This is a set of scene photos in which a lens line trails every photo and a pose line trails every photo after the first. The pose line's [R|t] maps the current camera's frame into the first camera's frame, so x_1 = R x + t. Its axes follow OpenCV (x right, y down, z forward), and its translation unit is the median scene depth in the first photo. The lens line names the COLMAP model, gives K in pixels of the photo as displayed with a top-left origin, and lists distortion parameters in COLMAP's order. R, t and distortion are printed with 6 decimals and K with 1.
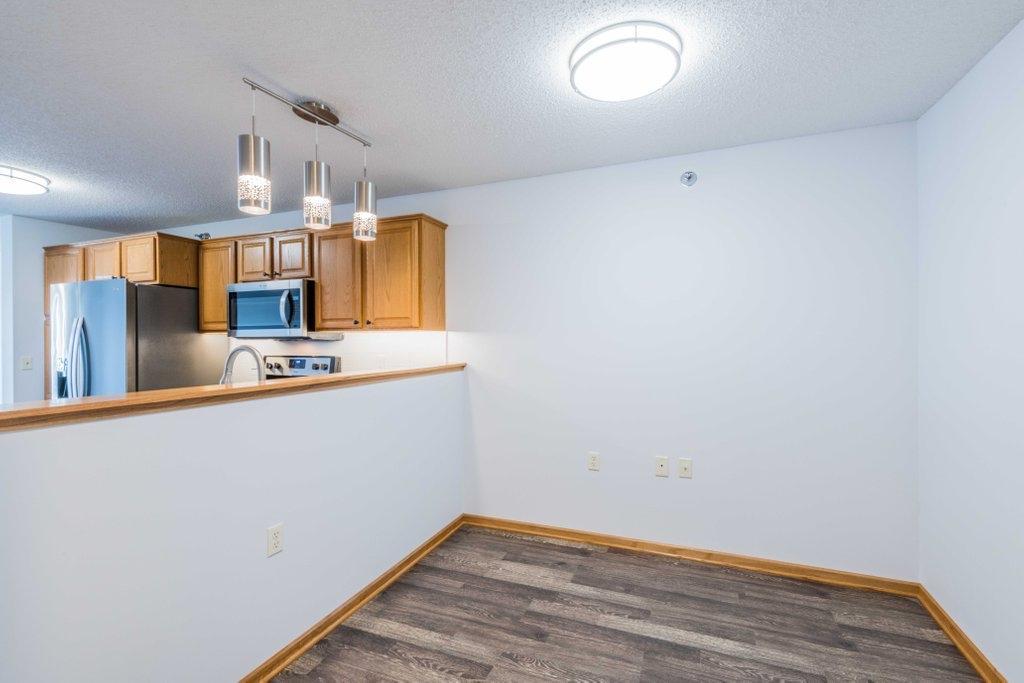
lens RADIAL K [[443.6, 0, 509.3], [0, 443.6, 342.4], [0, 0, 1]] dist [0.007137, -0.000023]
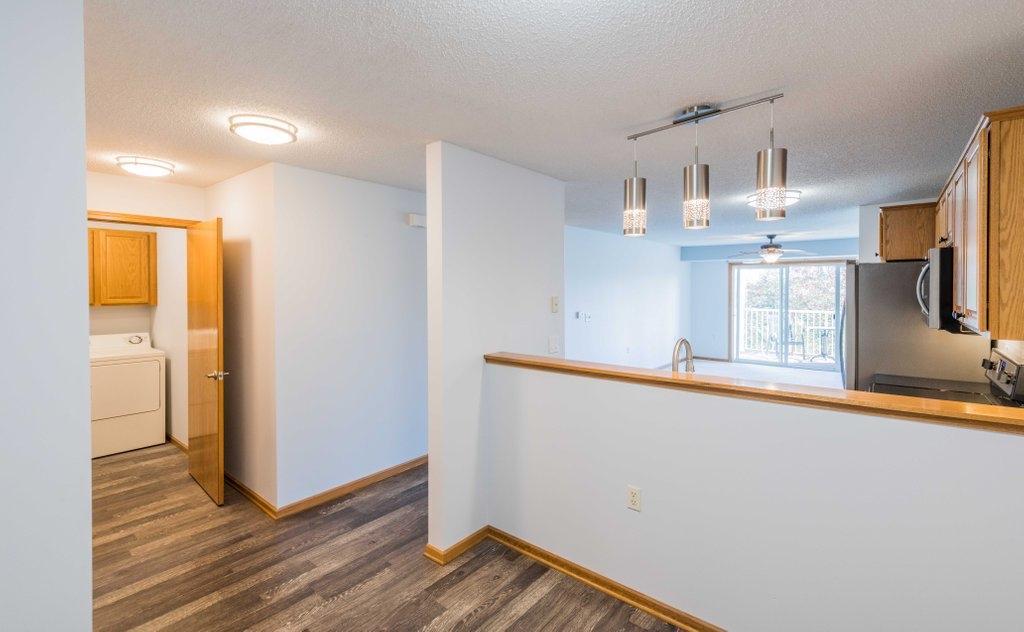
lens RADIAL K [[452.0, 0, 510.4], [0, 452.0, 292.5], [0, 0, 1]] dist [0.004602, 0.000344]
pose [[-0.314571, 0.014929, -0.949117, 0.395624], [0.000734, 0.999880, 0.015485, -0.077668], [0.949234, 0.004174, -0.314544, 0.541945]]
